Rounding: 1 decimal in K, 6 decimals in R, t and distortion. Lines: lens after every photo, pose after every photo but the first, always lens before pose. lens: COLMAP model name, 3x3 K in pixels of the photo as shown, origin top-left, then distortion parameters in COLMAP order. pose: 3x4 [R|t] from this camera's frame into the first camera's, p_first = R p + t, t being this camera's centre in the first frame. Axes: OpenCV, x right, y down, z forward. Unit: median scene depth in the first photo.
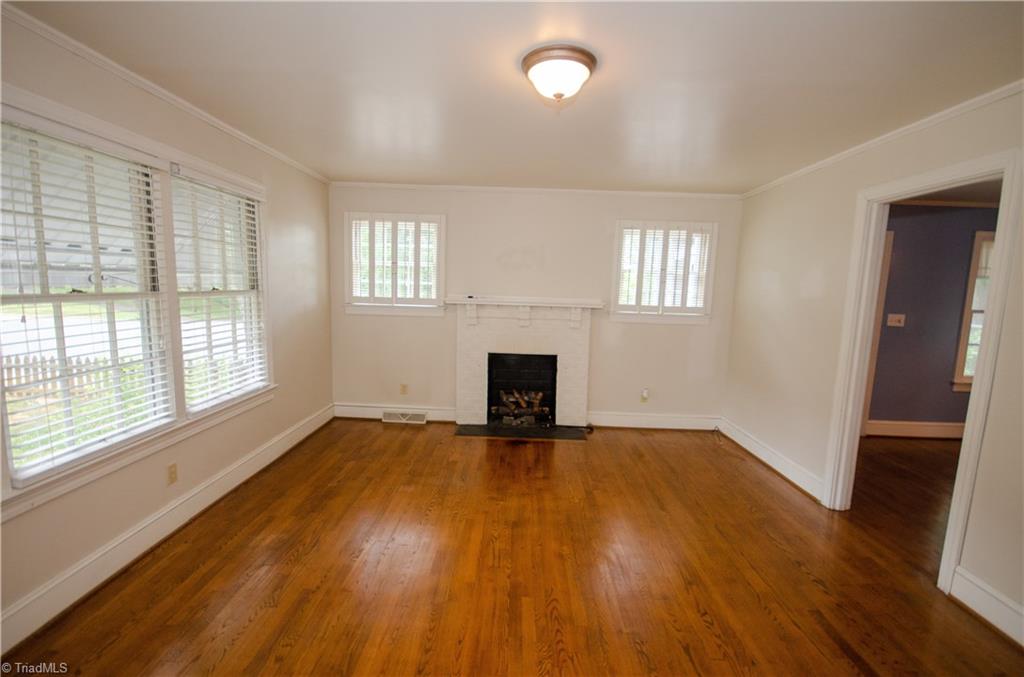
lens RADIAL K [[450.1, 0, 513.8], [0, 450.1, 345.6], [0, 0, 1]] dist [-0.003127, -0.000705]
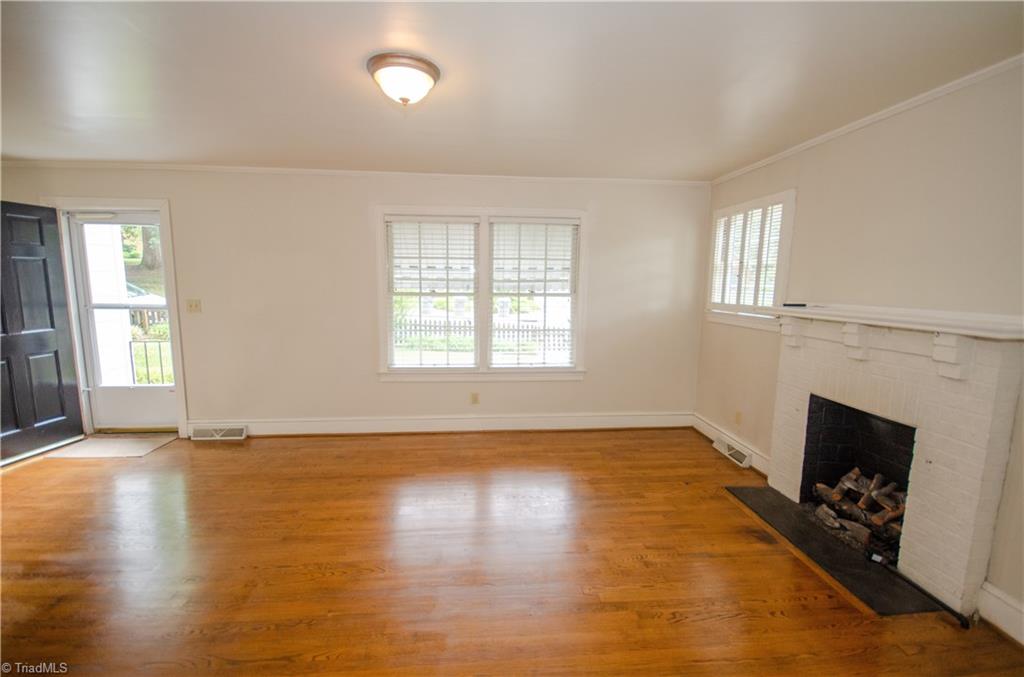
lens RADIAL K [[450.1, 0, 513.8], [0, 450.1, 345.6], [0, 0, 1]] dist [-0.003127, -0.000705]
pose [[0.102689, 0.106828, -0.988960, 0.520422], [-0.137759, 0.986163, 0.092221, -0.051638], [0.985128, 0.126768, 0.115985, 0.509941]]
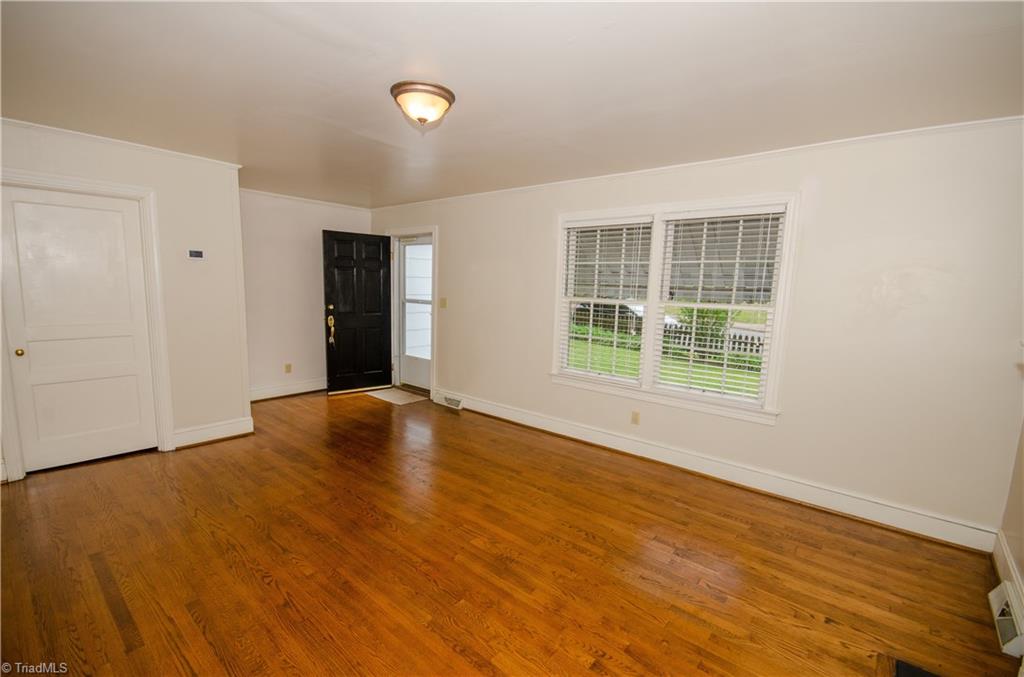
lens RADIAL K [[452.3, 0, 513.8], [0, 452.3, 348.4], [0, 0, 1]] dist [-0.000079, -0.000270]
pose [[-0.634345, 0.061625, -0.770590, 0.379860], [-0.146925, 0.969037, 0.198443, -0.107325], [0.758959, 0.239101, -0.605650, 0.868021]]
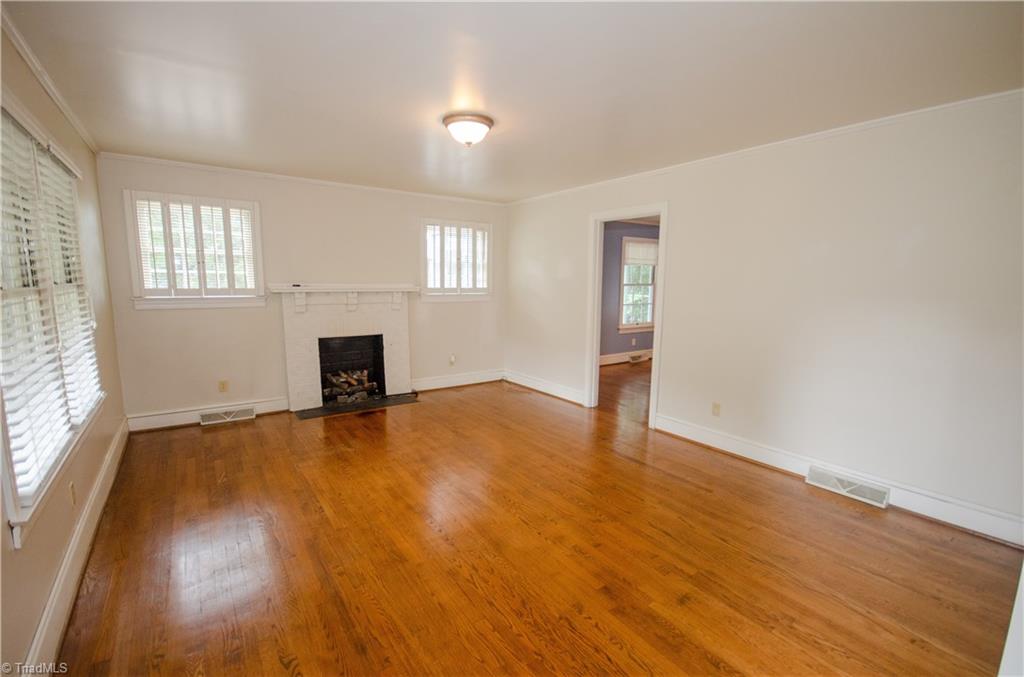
lens RADIAL K [[450.1, 0, 513.8], [0, 450.1, 345.6], [0, 0, 1]] dist [-0.003127, -0.000705]
pose [[0.807608, -0.107662, 0.579810, -0.299456], [0.089290, 0.994183, 0.060233, 0.010763], [-0.582921, 0.003126, 0.812523, -0.116625]]
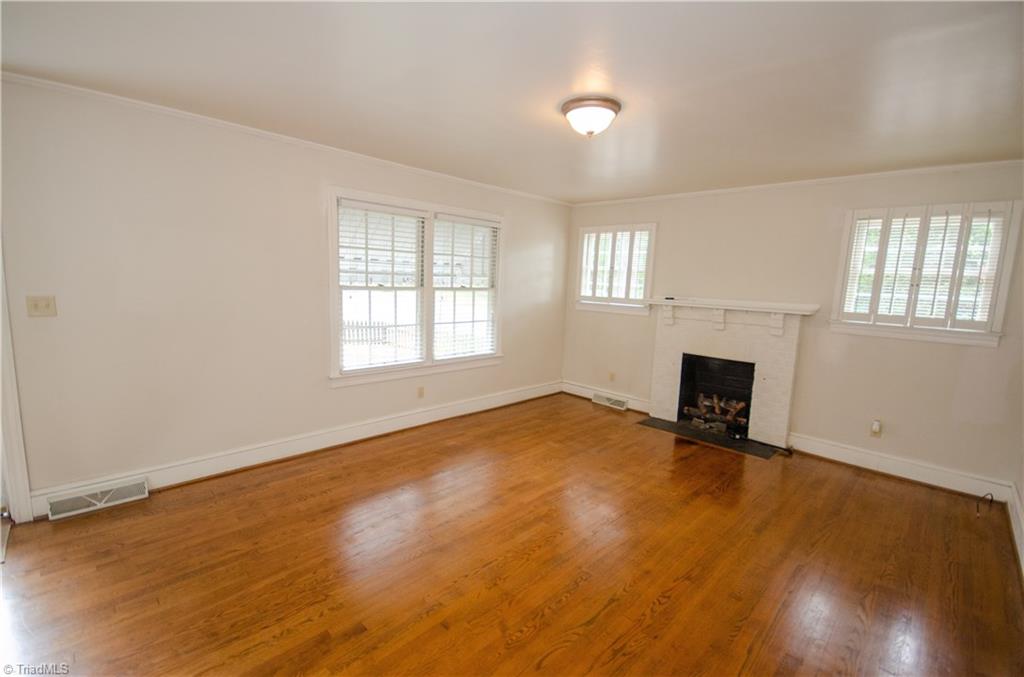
lens RADIAL K [[450.8, 0, 514.3], [0, 450.8, 342.6], [0, 0, 1]] dist [-0.003179, -0.000286]
pose [[0.722717, 0.091963, -0.684998, 0.370488], [-0.105538, 0.994169, 0.022120, 0.010588], [0.683039, 0.056307, 0.728209, -0.015677]]
